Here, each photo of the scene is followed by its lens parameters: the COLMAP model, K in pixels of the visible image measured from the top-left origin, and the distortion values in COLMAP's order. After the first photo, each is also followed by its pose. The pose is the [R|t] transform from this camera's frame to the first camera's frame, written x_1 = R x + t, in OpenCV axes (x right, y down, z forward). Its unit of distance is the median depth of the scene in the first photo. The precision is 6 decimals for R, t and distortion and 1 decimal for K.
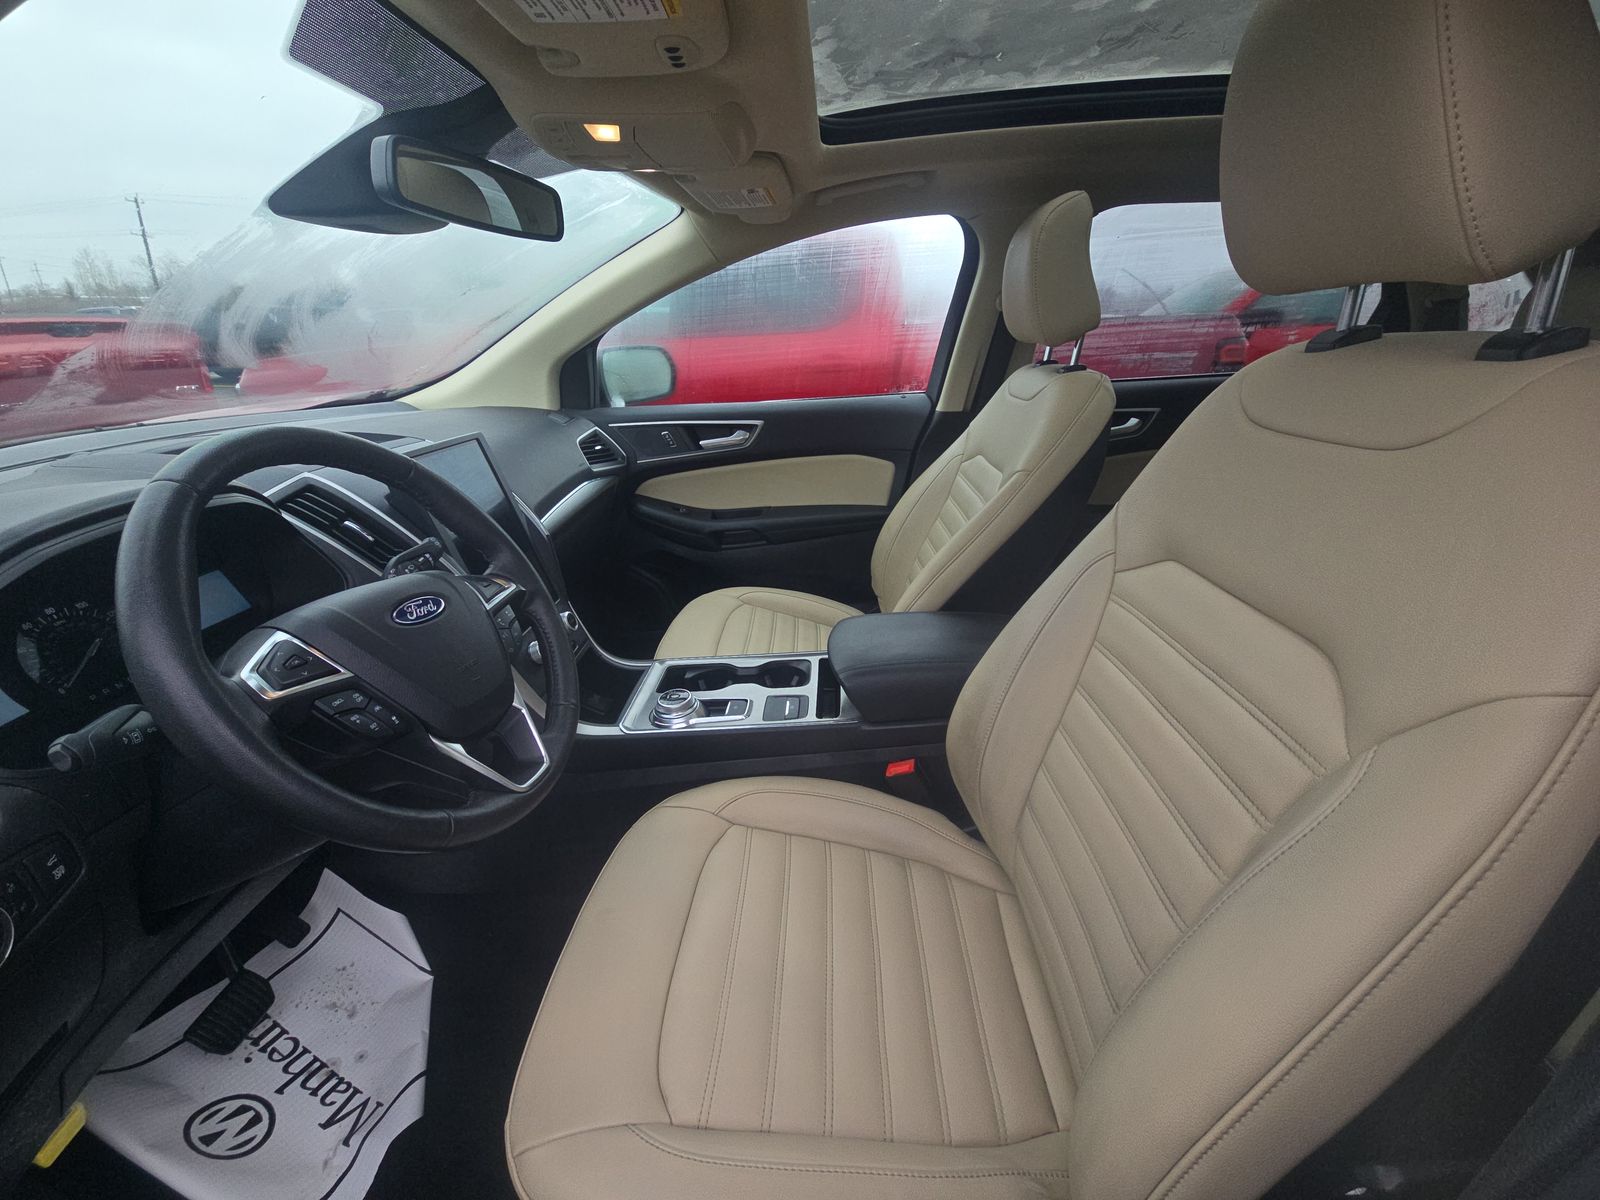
lens RADIAL K [[643.3, 0, 804.4], [0, 643.3, 596.6], [0, 0, 1]] dist [0.001928, 0.000148]
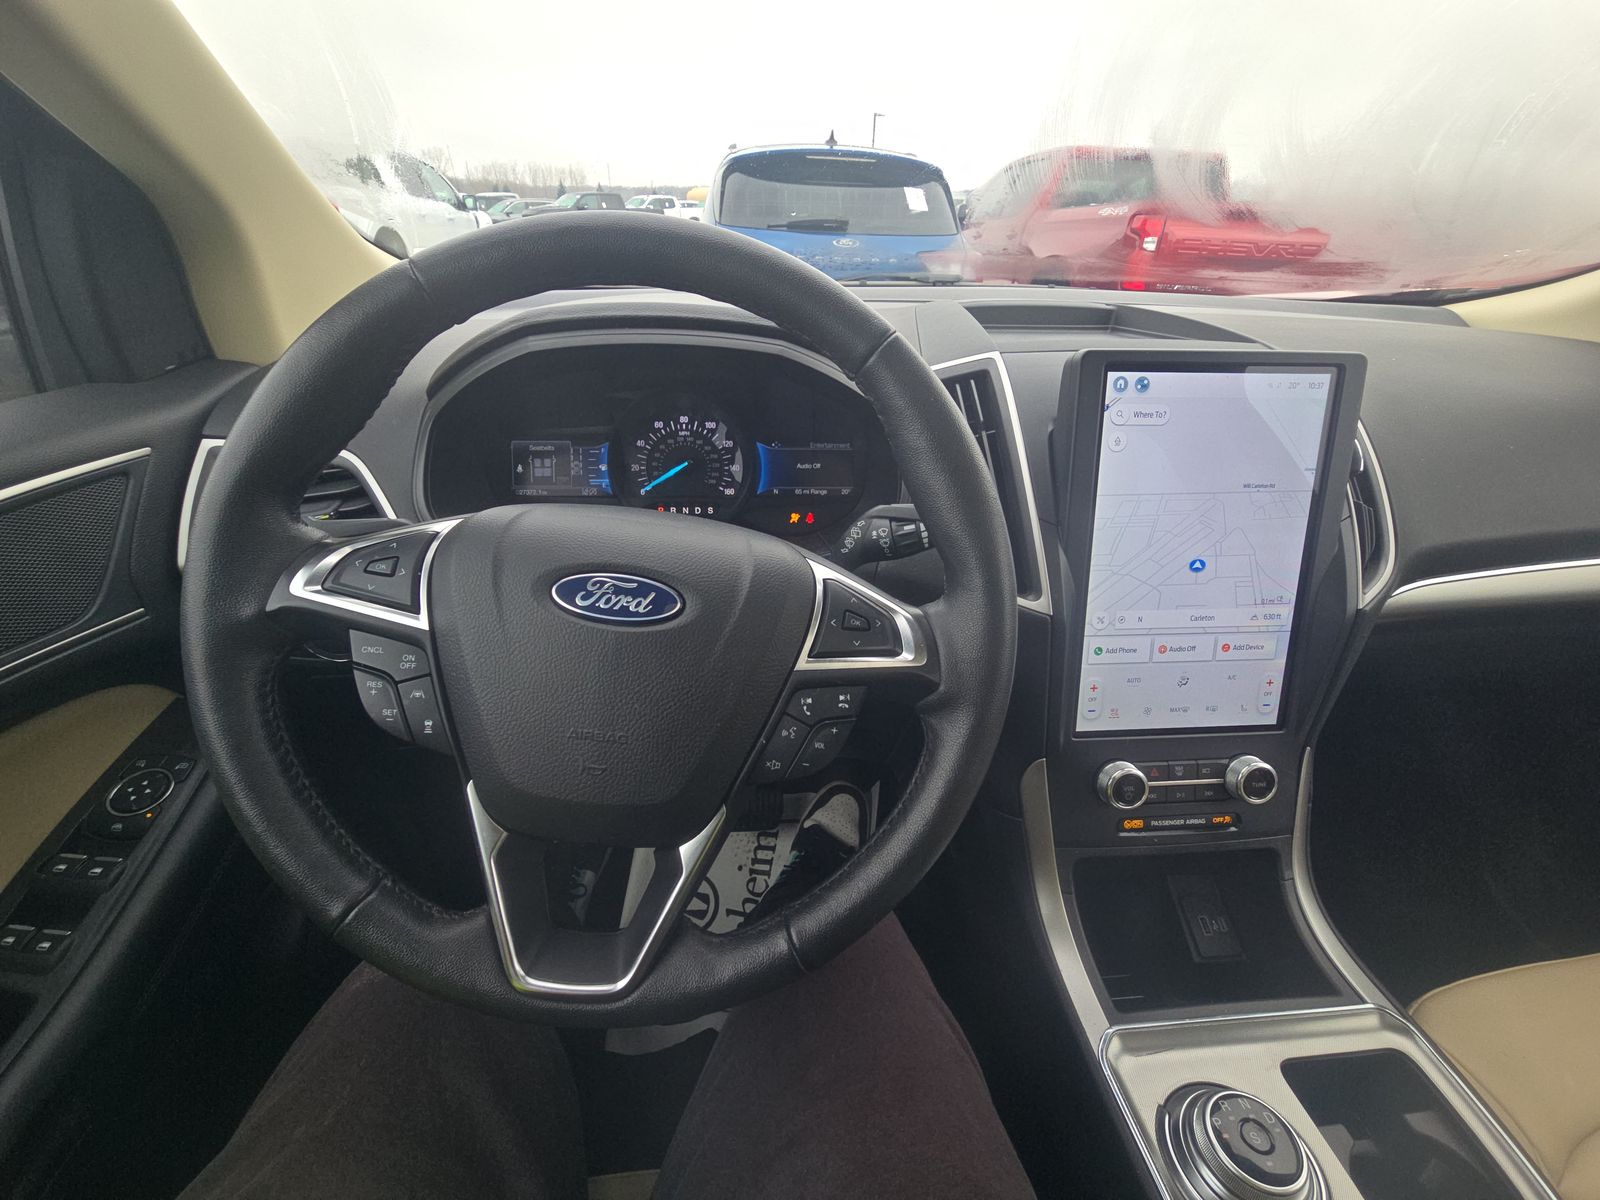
lens RADIAL K [[644.8, 0, 807.5], [0, 644.8, 597.7], [0, 0, 1]] dist [-0.001566, -0.000845]
pose [[0.118980, 0.500326, -0.857624, -0.063916], [-0.398651, 0.815152, 0.420243, -0.138827], [0.909352, 0.291892, 0.296442, 0.515363]]
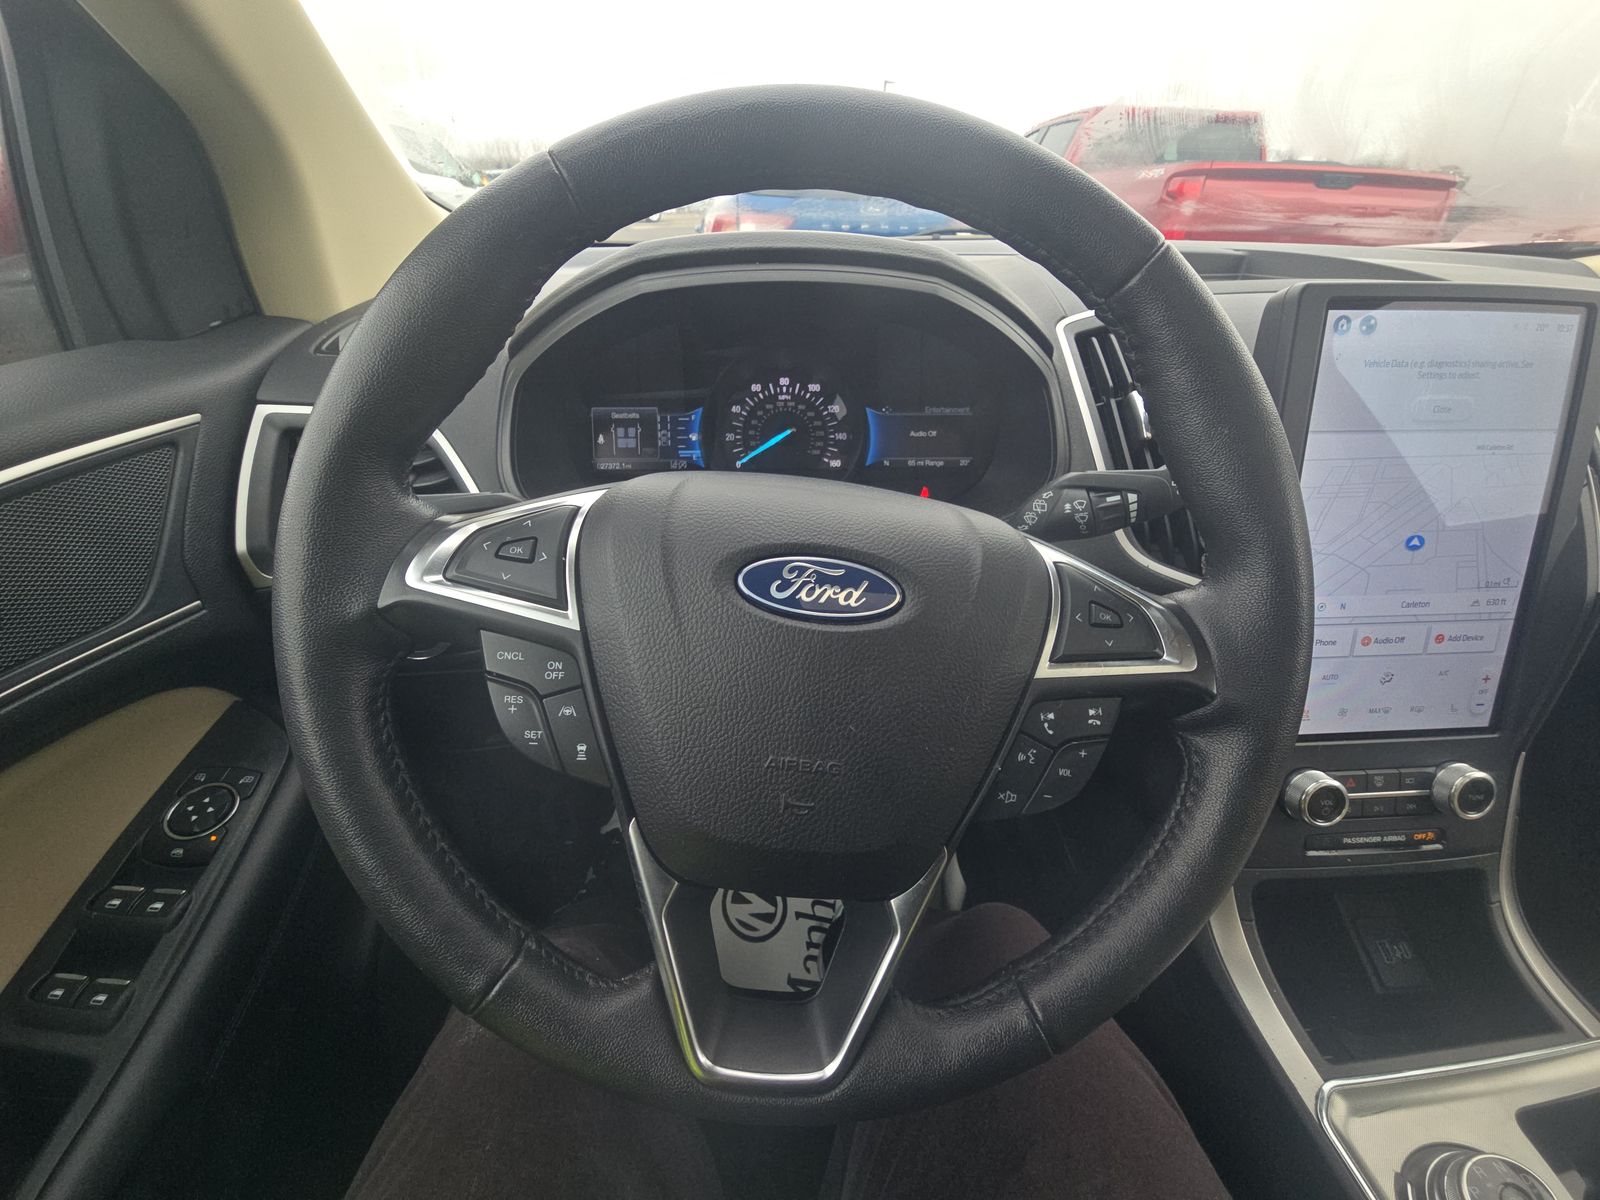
lens RADIAL K [[645.8, 0, 804.3], [0, 645.8, 598.3], [0, 0, 1]] dist [-0.001036, -0.000120]
pose [[0.107020, 0.524025, -0.844953, -0.127070], [-0.386050, 0.805058, 0.450386, -0.082401], [0.916249, 0.277994, 0.288457, 0.456547]]
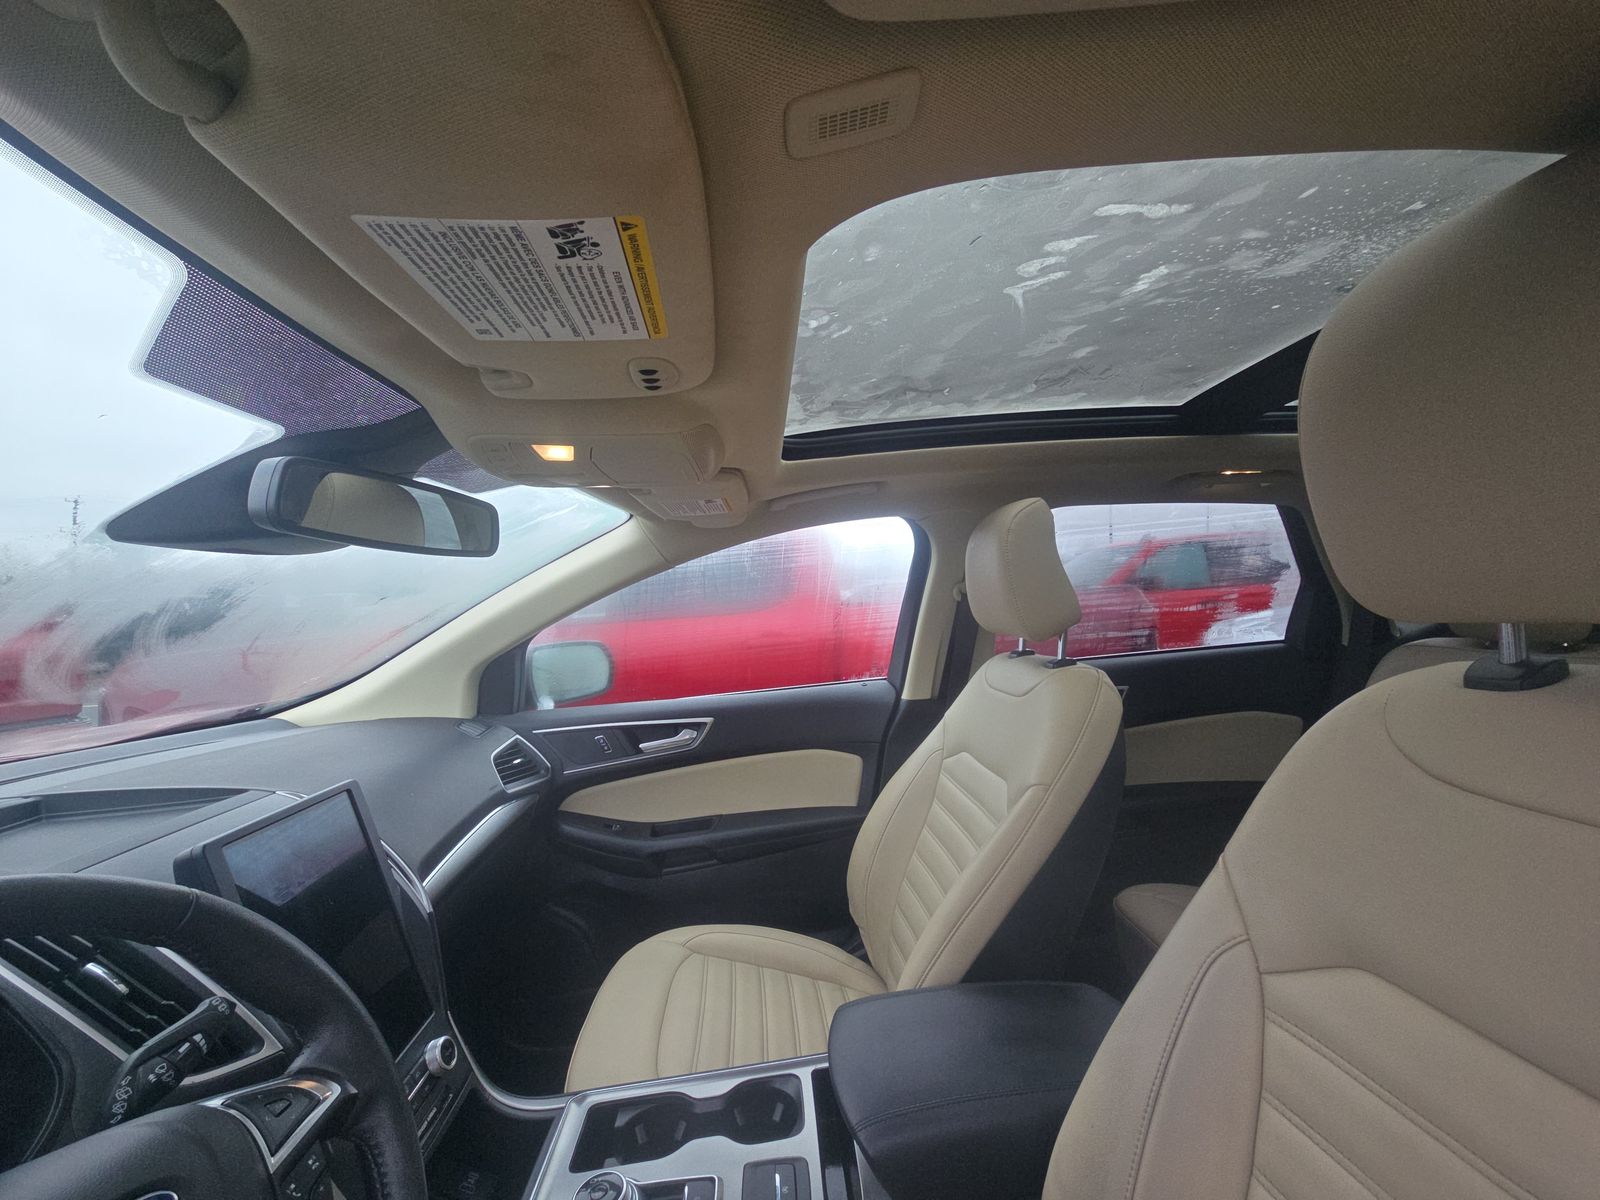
lens RADIAL K [[644.8, 0, 807.5], [0, 644.8, 597.7], [0, 0, 1]] dist [-0.001566, -0.000845]
pose [[0.992929, -0.028099, 0.115340, -0.050071], [0.070439, 0.921520, -0.381890, -0.116850], [-0.095557, 0.387314, 0.916983, 0.155937]]
